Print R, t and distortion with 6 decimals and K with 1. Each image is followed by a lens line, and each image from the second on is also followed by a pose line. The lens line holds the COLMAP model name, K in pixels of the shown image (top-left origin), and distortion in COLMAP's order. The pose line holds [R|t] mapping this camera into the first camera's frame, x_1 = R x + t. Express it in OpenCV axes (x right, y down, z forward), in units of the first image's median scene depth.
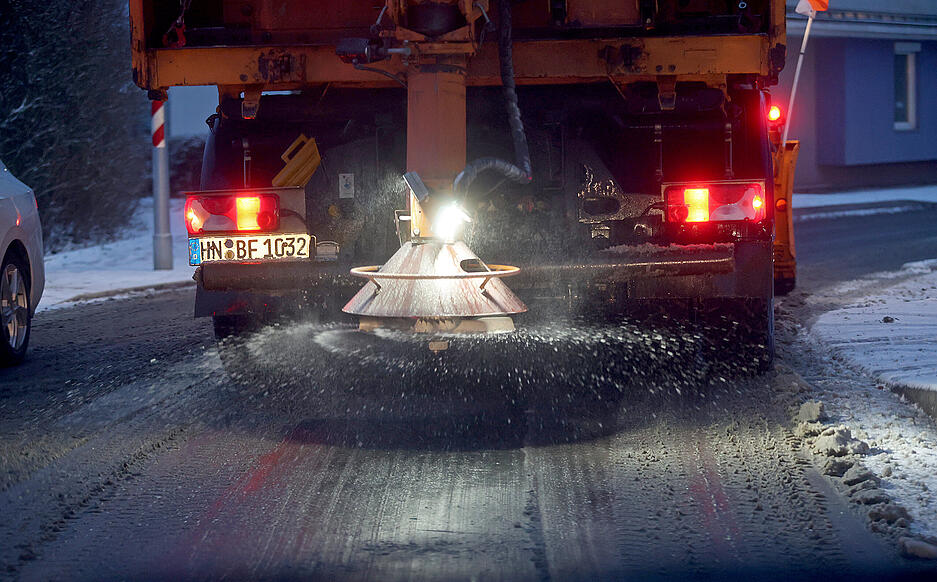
lens RADIAL K [[2843.7, 0, 469.2], [0, 2843.7, 291.1], [0, 0, 1]] dist [0.136413, 0.000000]
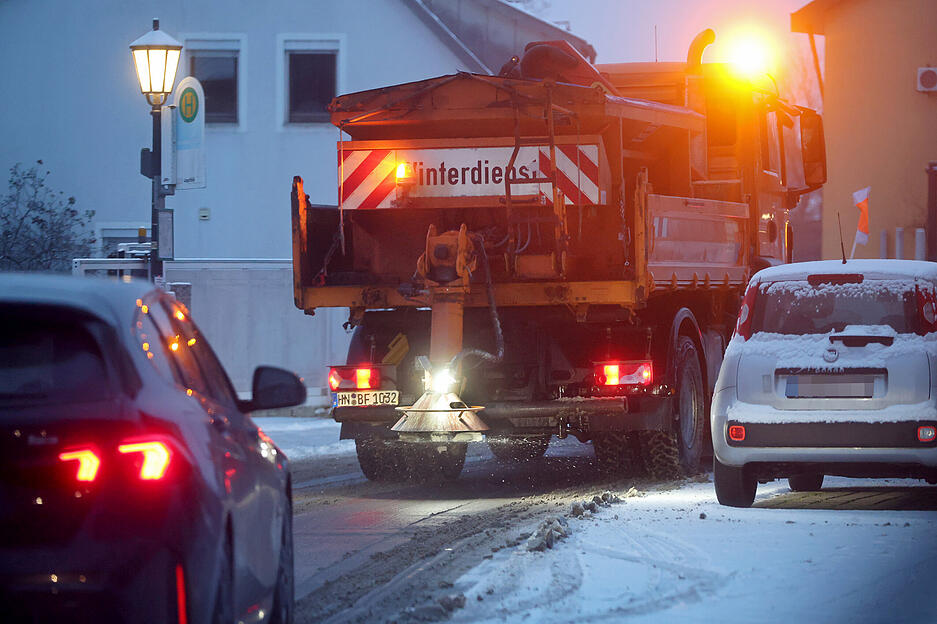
lens RADIAL K [[3500.1, 0, 468.3], [0, 3500.1, 312.0], [0, 0, 1]] dist [0.245185, 0.000000]
pose [[0.990426, 0.002675, -0.138020, 0.291121], [-0.009773, 0.998662, -0.050778, 0.041646], [0.137699, 0.051640, 0.989127, -1.154868]]
